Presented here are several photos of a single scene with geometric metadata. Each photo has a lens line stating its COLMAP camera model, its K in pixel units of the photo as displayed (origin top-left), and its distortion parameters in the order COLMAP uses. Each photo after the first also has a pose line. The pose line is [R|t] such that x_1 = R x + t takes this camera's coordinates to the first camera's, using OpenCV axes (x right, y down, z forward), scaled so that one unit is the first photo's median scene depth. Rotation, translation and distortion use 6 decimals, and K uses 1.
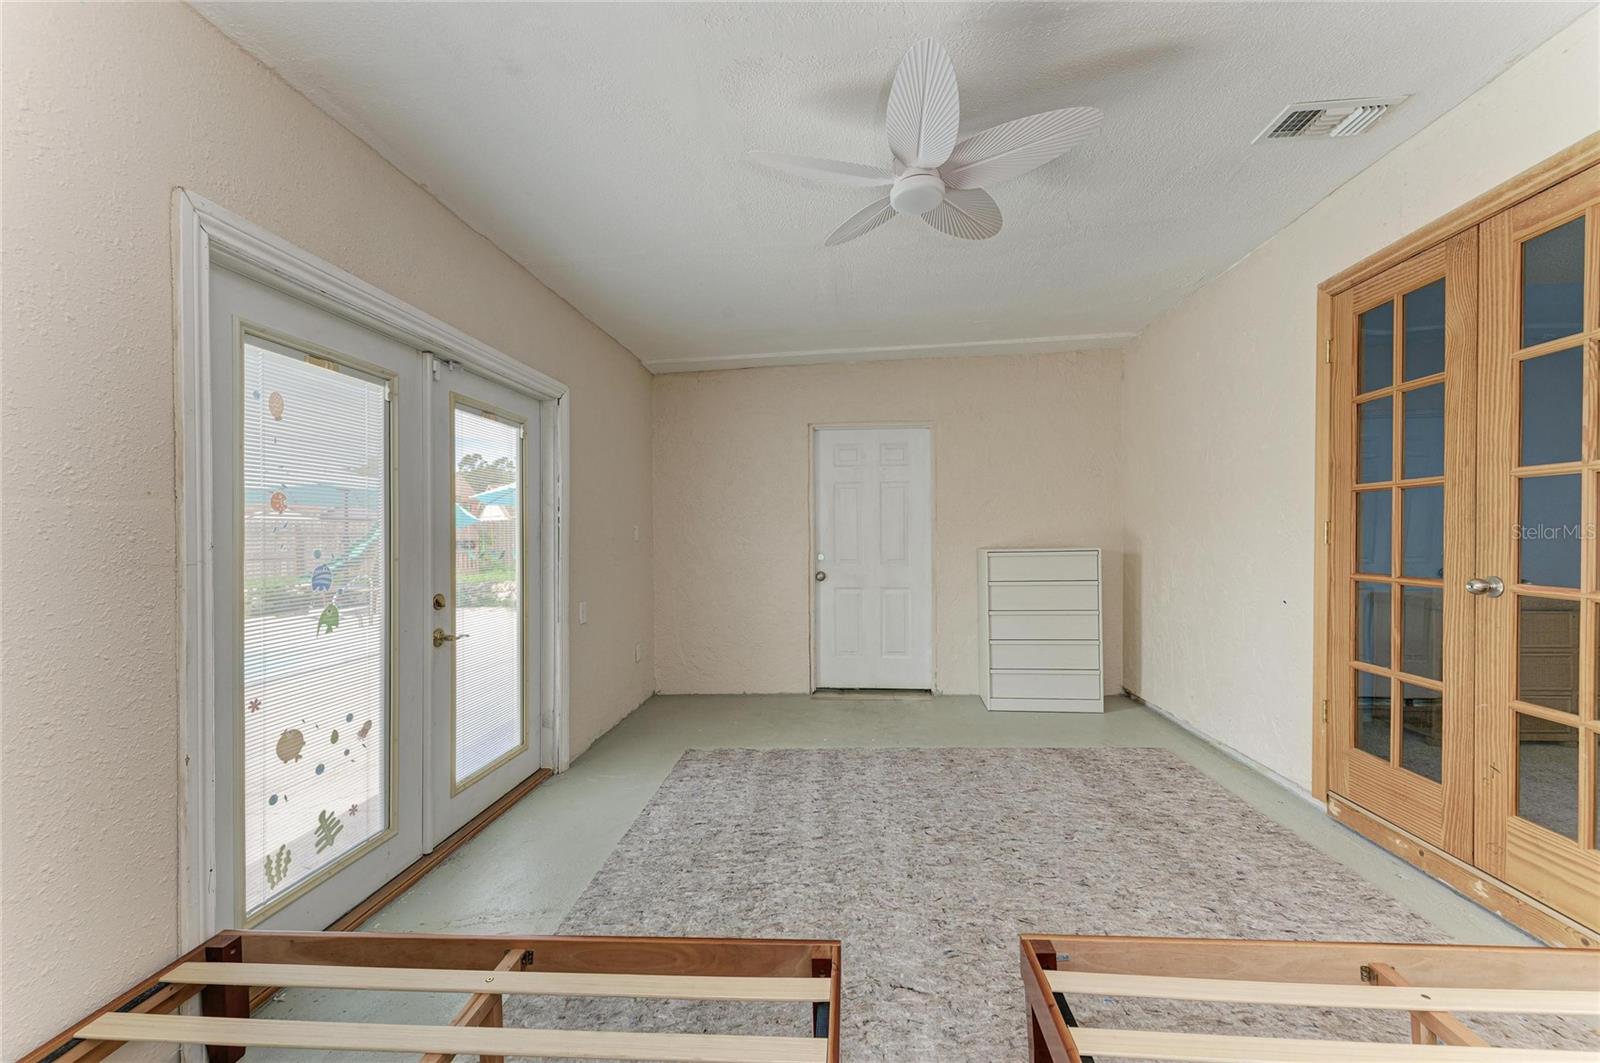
lens RADIAL K [[629.5, 0, 812.0], [0, 629.5, 539.4], [0, 0, 1]] dist [0.011007, -0.003036]
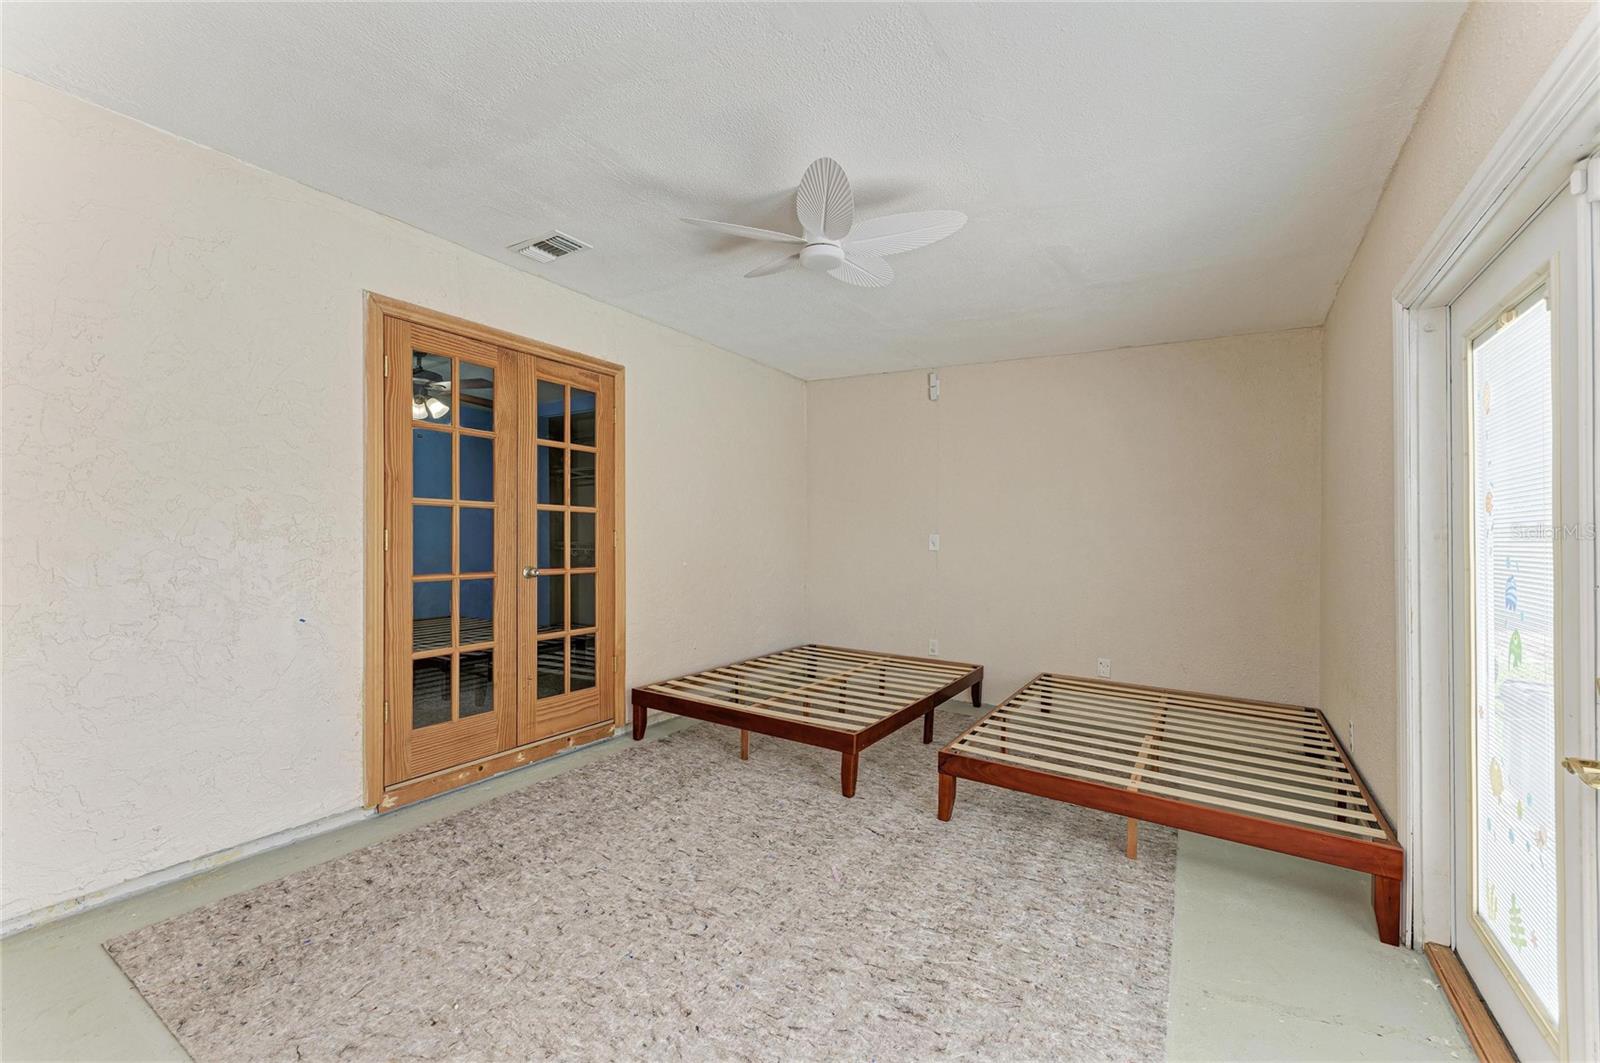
lens RADIAL K [[629.5, 0, 805.8], [0, 629.5, 536.9], [0, 0, 1]] dist [0.011007, -0.003036]
pose [[-0.873645, 0.007212, 0.486510, -0.356830], [0.007894, 0.999969, -0.000648, -0.011609], [-0.486500, 0.003275, -0.873675, 1.895214]]
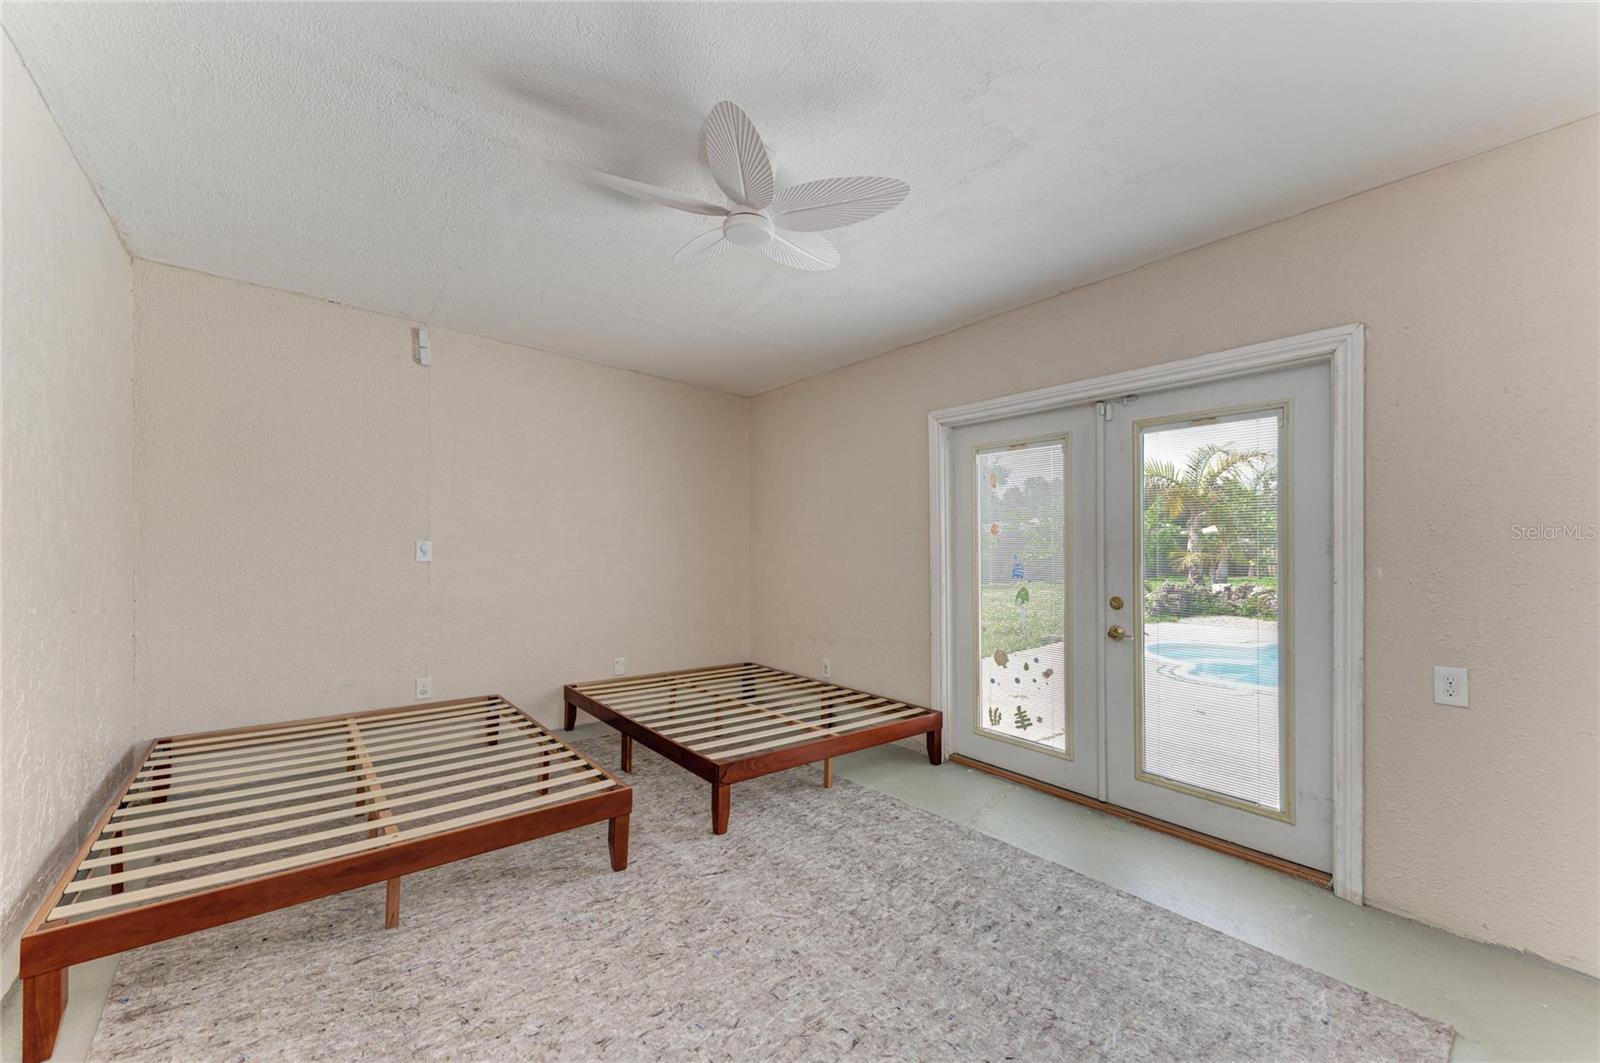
lens RADIAL K [[629.5, 0, 804.2], [0, 629.5, 549.1], [0, 0, 1]] dist [0.011007, -0.003036]
pose [[-0.734563, 0.015837, -0.678356, 0.742598], [0.000641, 0.999743, 0.022646, -0.035158], [0.678541, 0.016200, -0.734384, 1.679751]]
